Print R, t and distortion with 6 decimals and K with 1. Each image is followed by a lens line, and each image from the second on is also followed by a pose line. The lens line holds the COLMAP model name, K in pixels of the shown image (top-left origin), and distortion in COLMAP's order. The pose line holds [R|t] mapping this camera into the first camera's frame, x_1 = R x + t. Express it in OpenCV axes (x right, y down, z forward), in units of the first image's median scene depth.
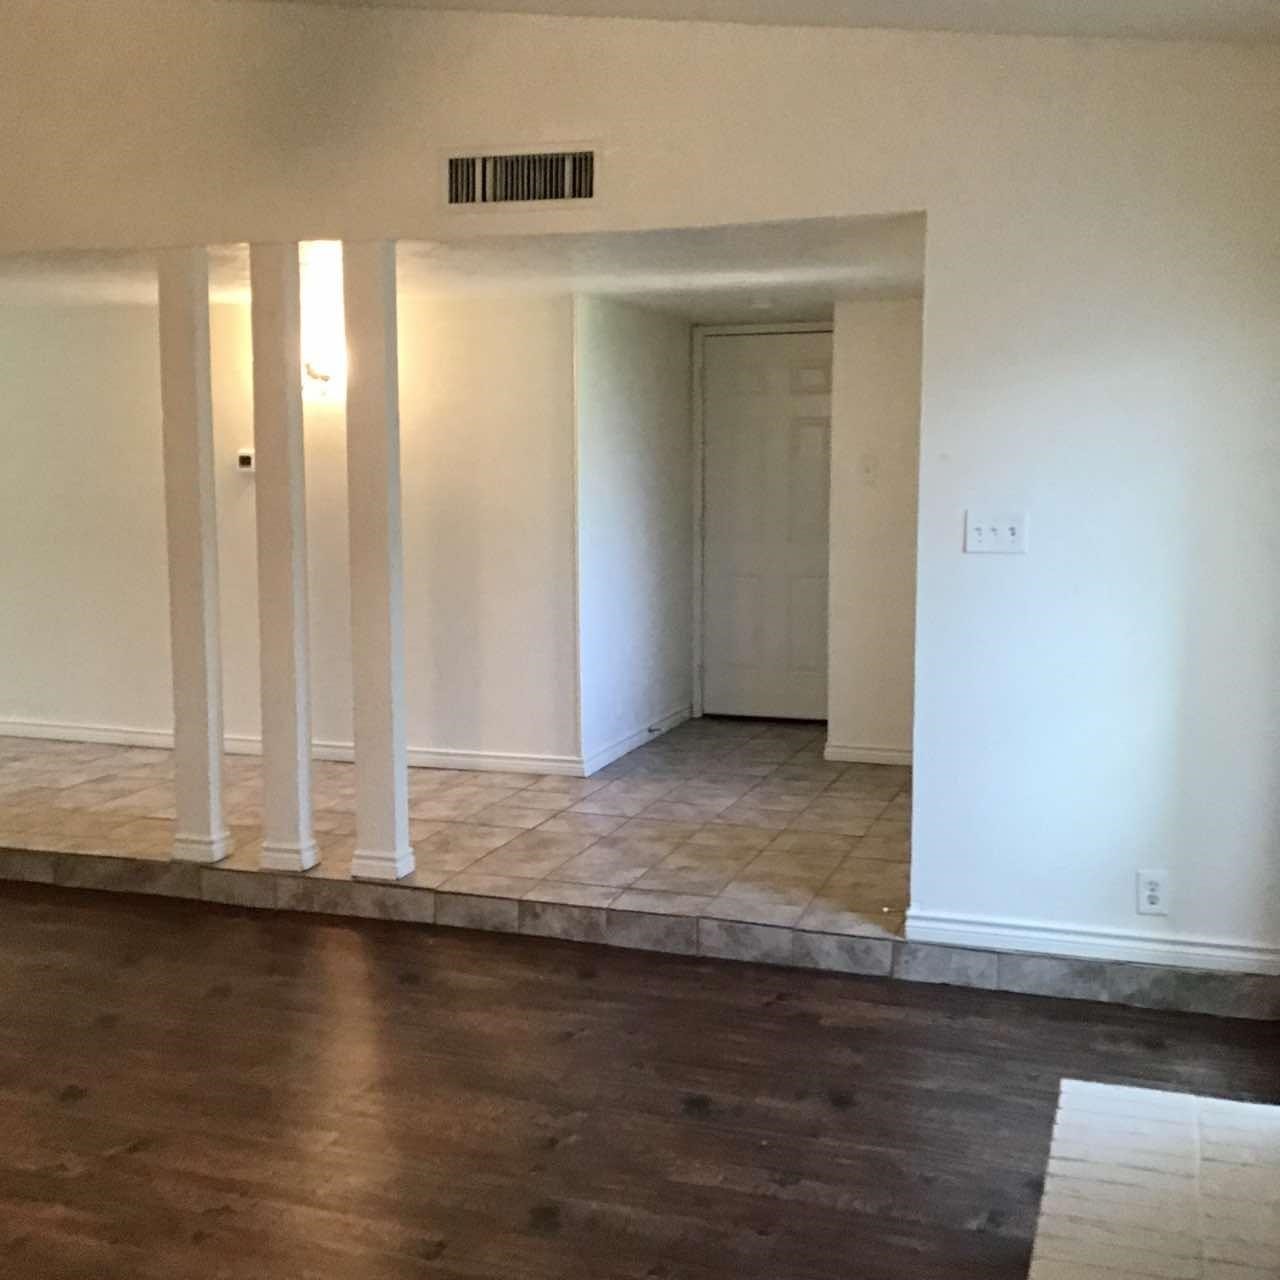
lens RADIAL K [[1514.5, 0, 653.4], [0, 1514.5, 638.7], [0, 0, 1]] dist [0.129938, -0.250998]
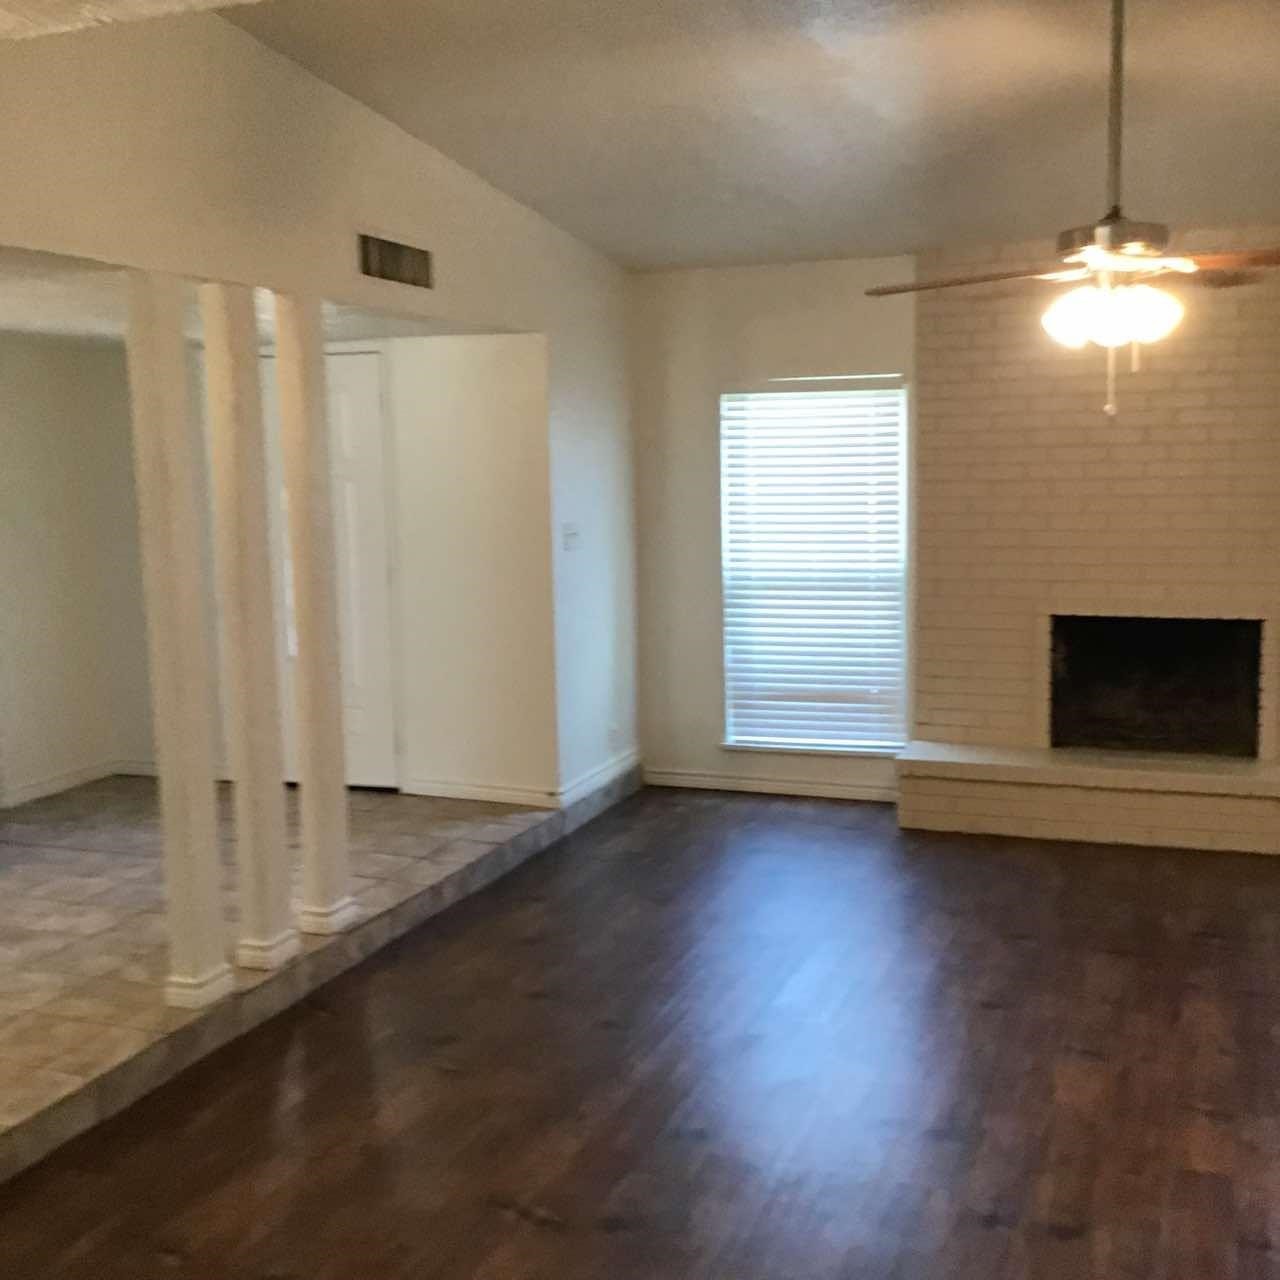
lens RADIAL K [[1514.5, 0, 653.4], [0, 1514.5, 638.7], [0, 0, 1]] dist [0.129938, -0.250998]
pose [[0.022353, -0.128720, 0.991429, -1.195304], [0.135834, 0.982872, 0.124547, -0.132464], [-0.990479, 0.131886, 0.039454, 0.759827]]
